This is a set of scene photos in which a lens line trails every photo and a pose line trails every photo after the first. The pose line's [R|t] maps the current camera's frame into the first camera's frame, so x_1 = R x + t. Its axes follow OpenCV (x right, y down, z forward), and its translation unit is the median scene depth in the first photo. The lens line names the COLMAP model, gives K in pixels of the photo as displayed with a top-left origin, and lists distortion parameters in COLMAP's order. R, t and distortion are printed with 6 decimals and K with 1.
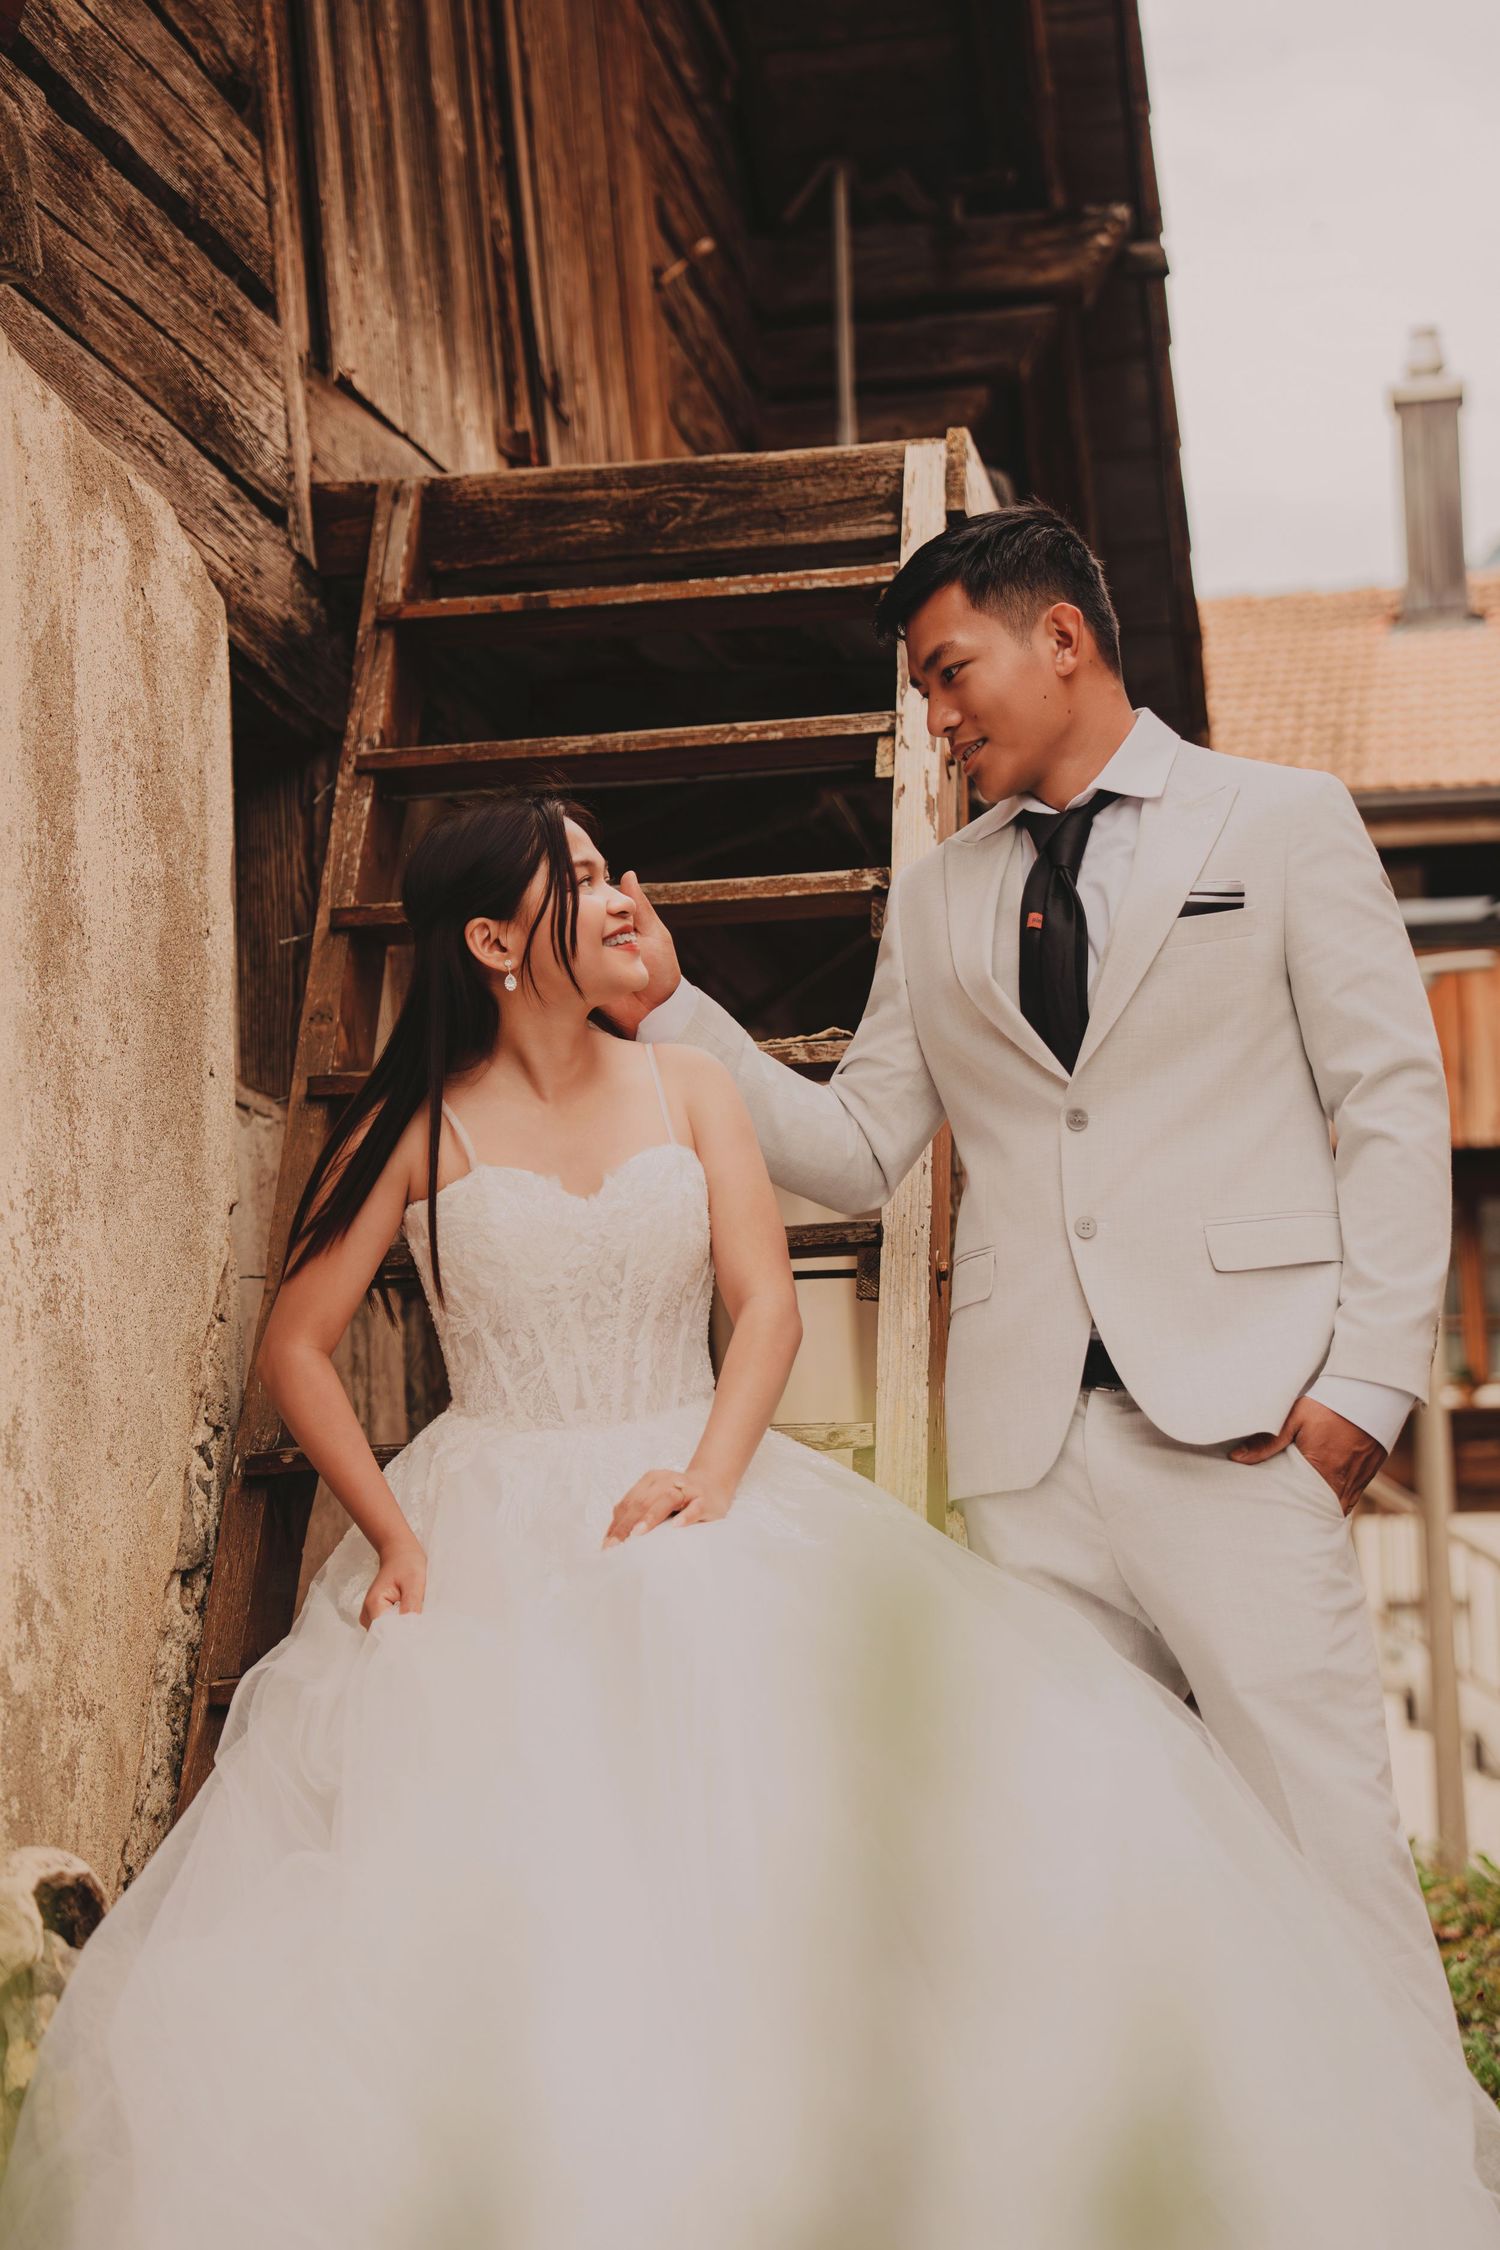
lens RADIAL K [[4376.6, 0, 789.3], [0, 4376.6, 1054.7], [0, 0, 1]] dist [0.348050, 0.000000]
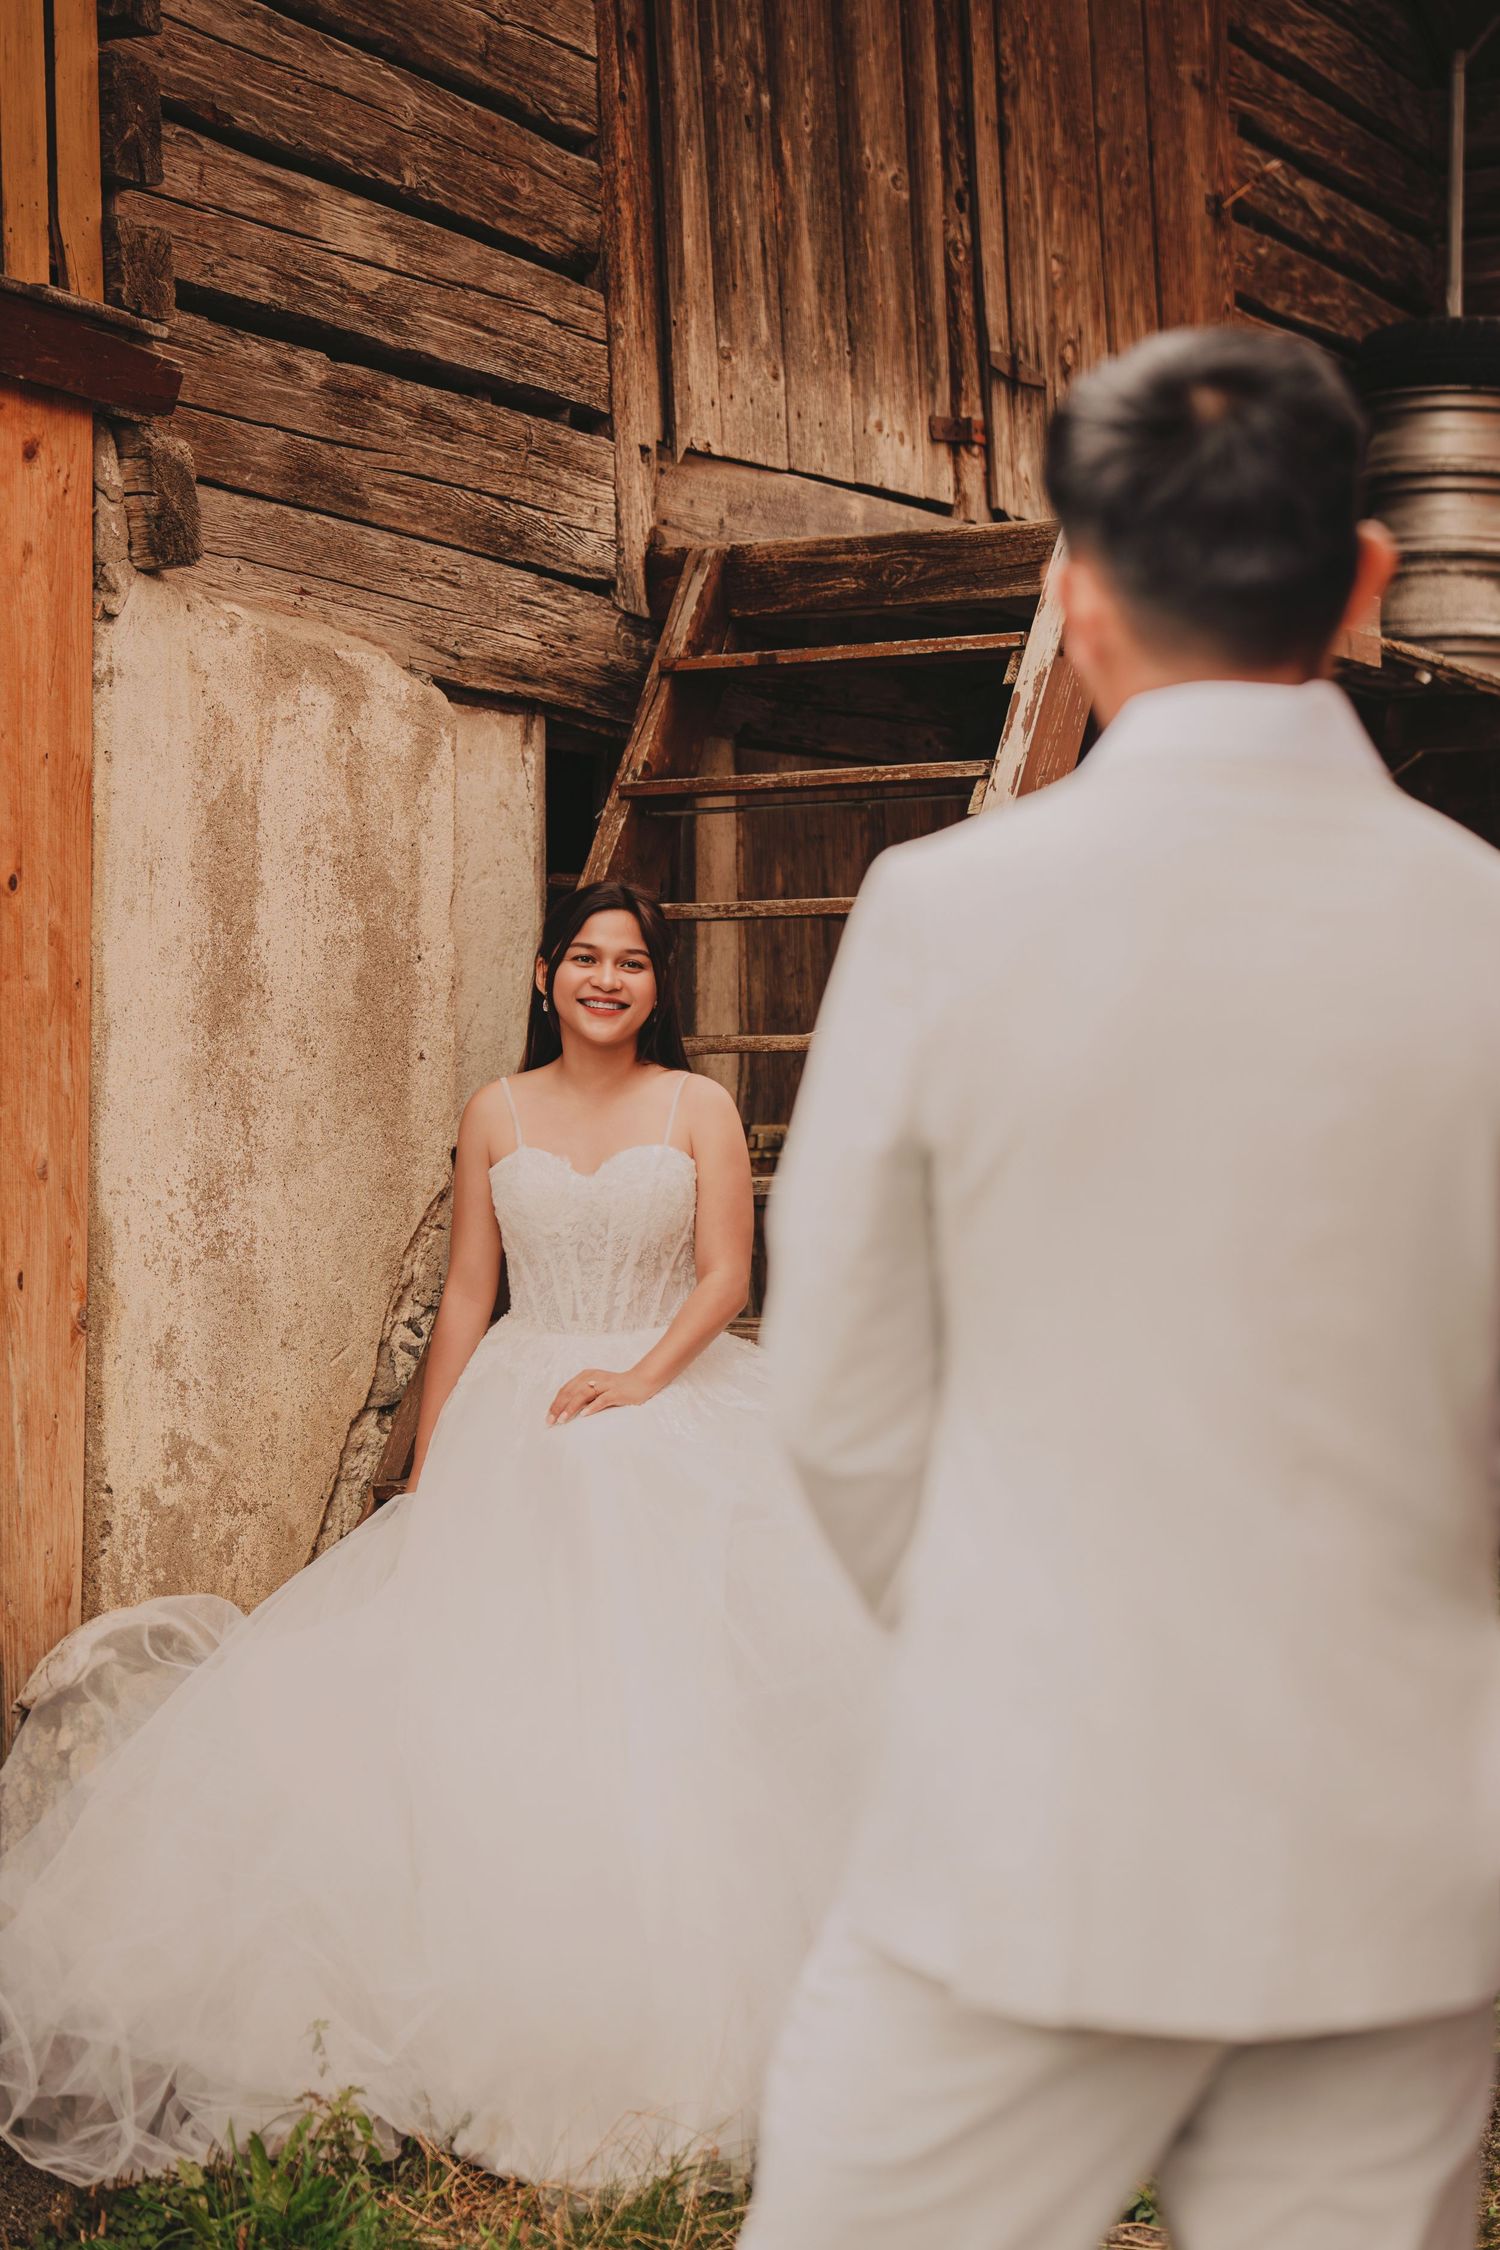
lens RADIAL K [[4376.6, 0, 758.7], [0, 4376.6, 1082.4], [0, 0, 1]] dist [0.348050, 0.000000]
pose [[0.949859, 0.025354, -0.311648, 0.348111], [0.010645, 0.993507, 0.113271, -0.123747], [0.312497, -0.110909, 0.943422, -0.255323]]
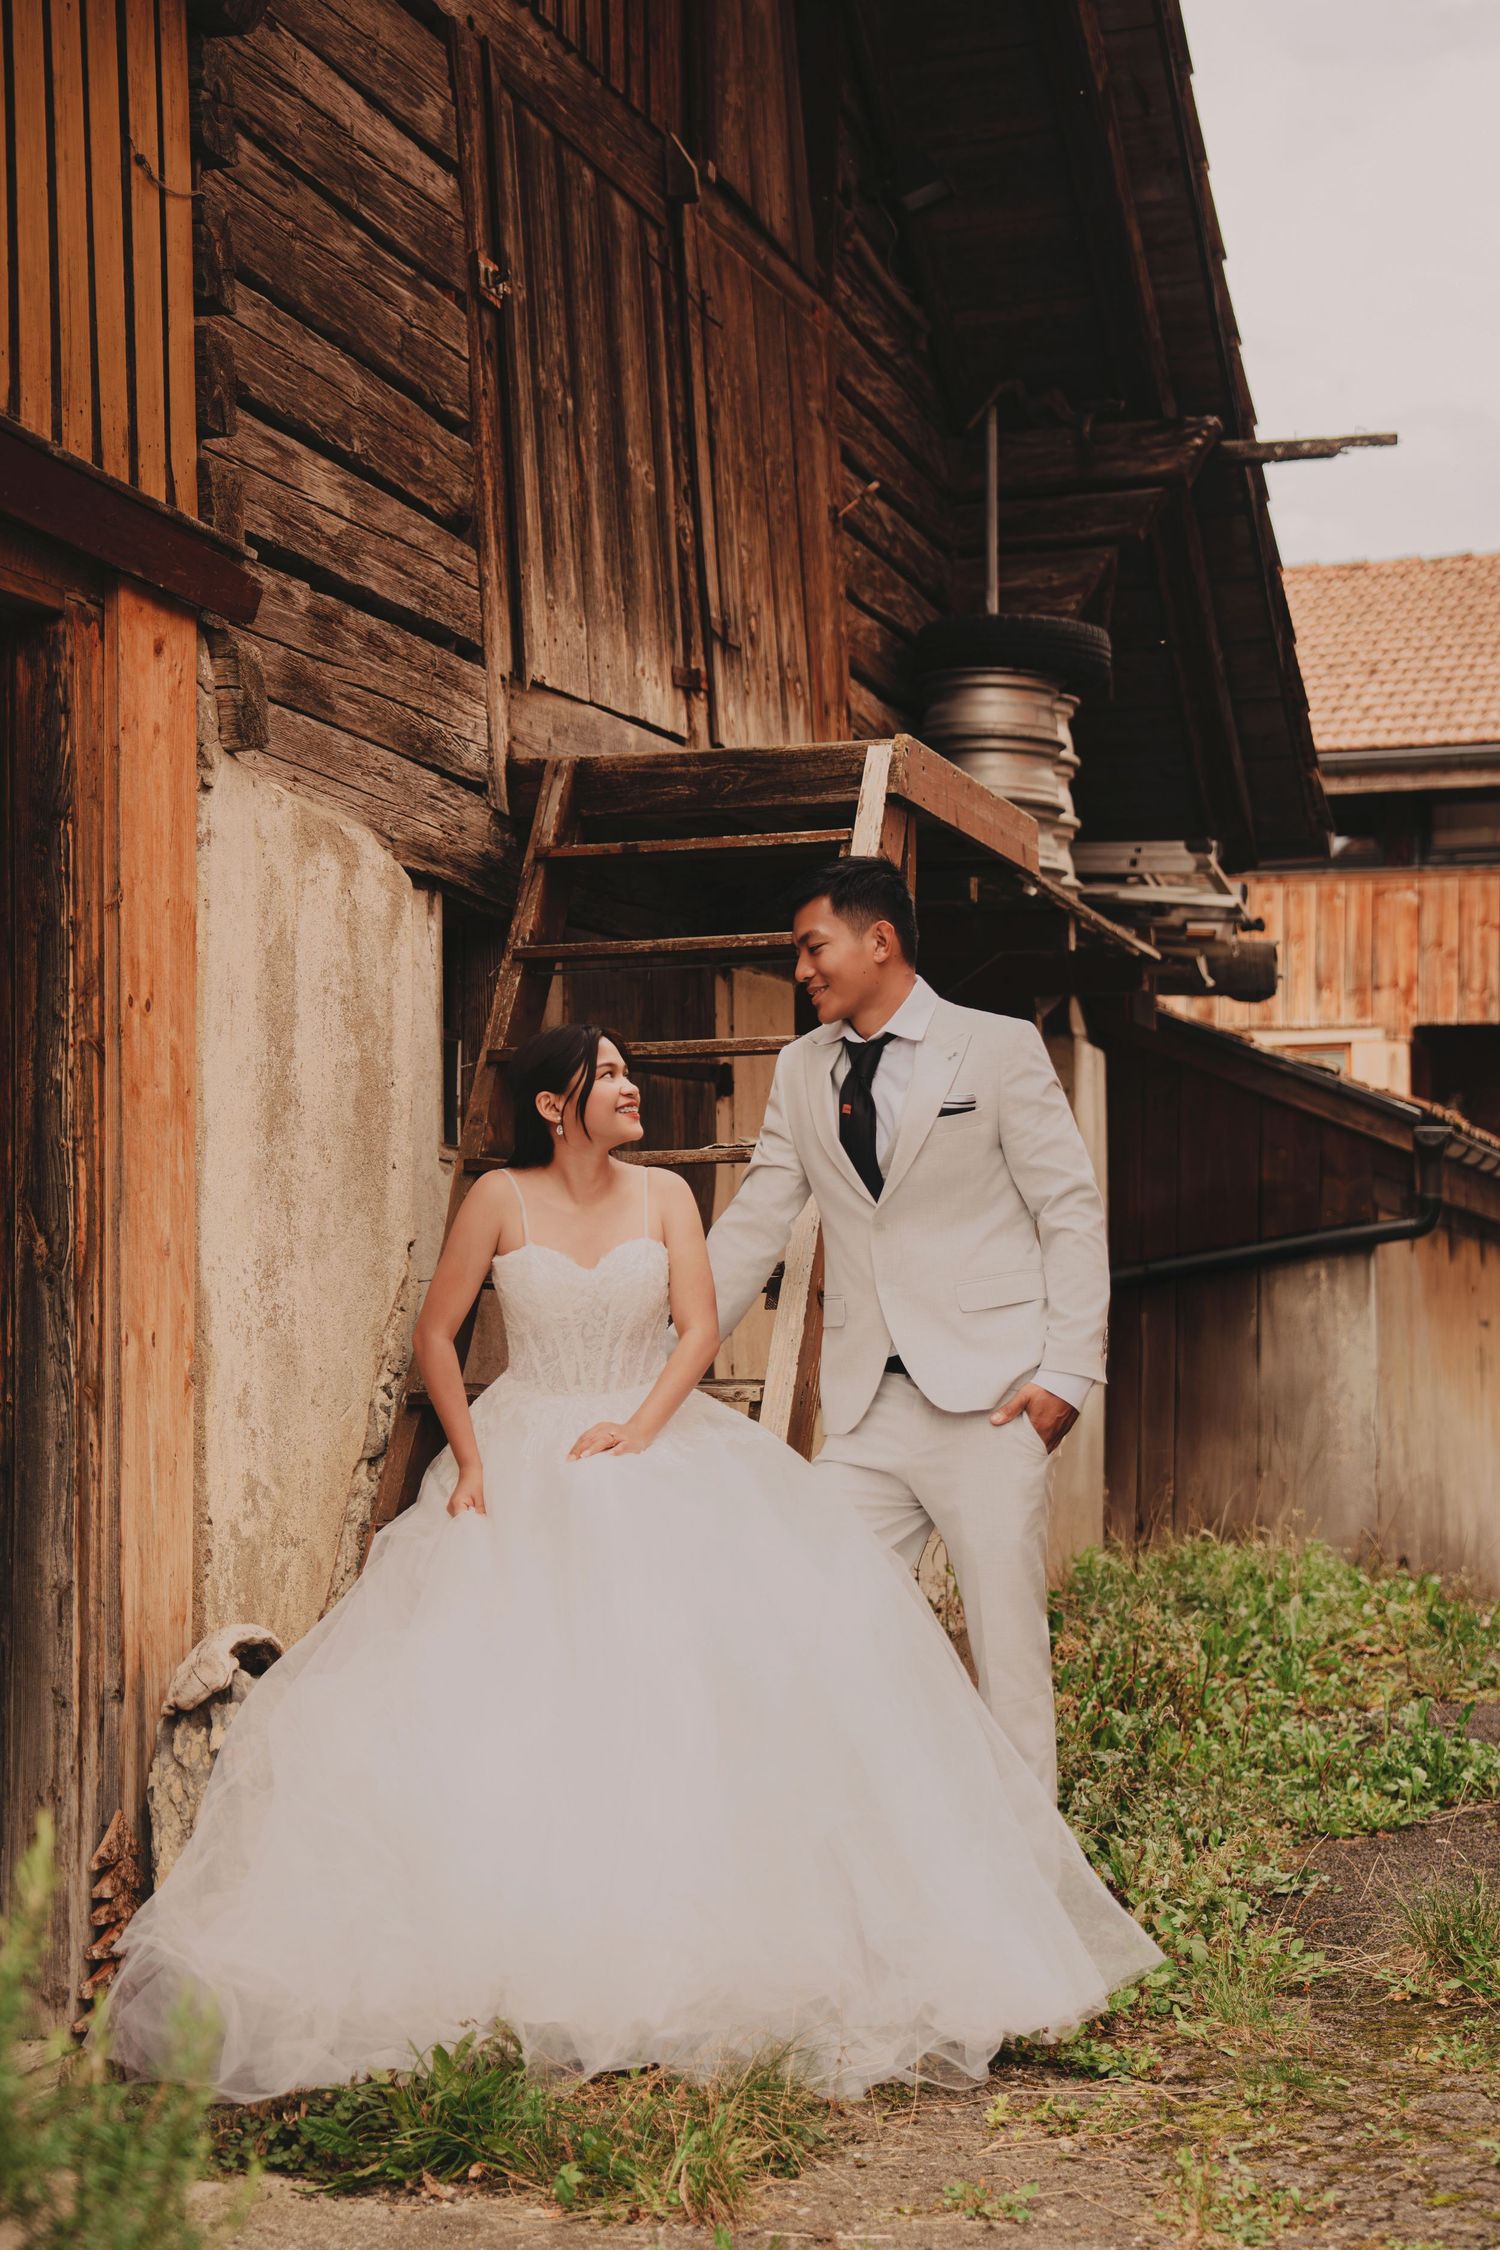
lens RADIAL K [[3673.8, 0, 757.0], [0, 3673.8, 1144.5], [0, 0, 1]] dist [0.240766, 0.000000]
pose [[0.991372, 0.017623, -0.129889, 0.162372], [-0.007701, 0.997040, 0.076499, -0.096416], [0.130853, -0.074839, 0.988573, -0.328285]]
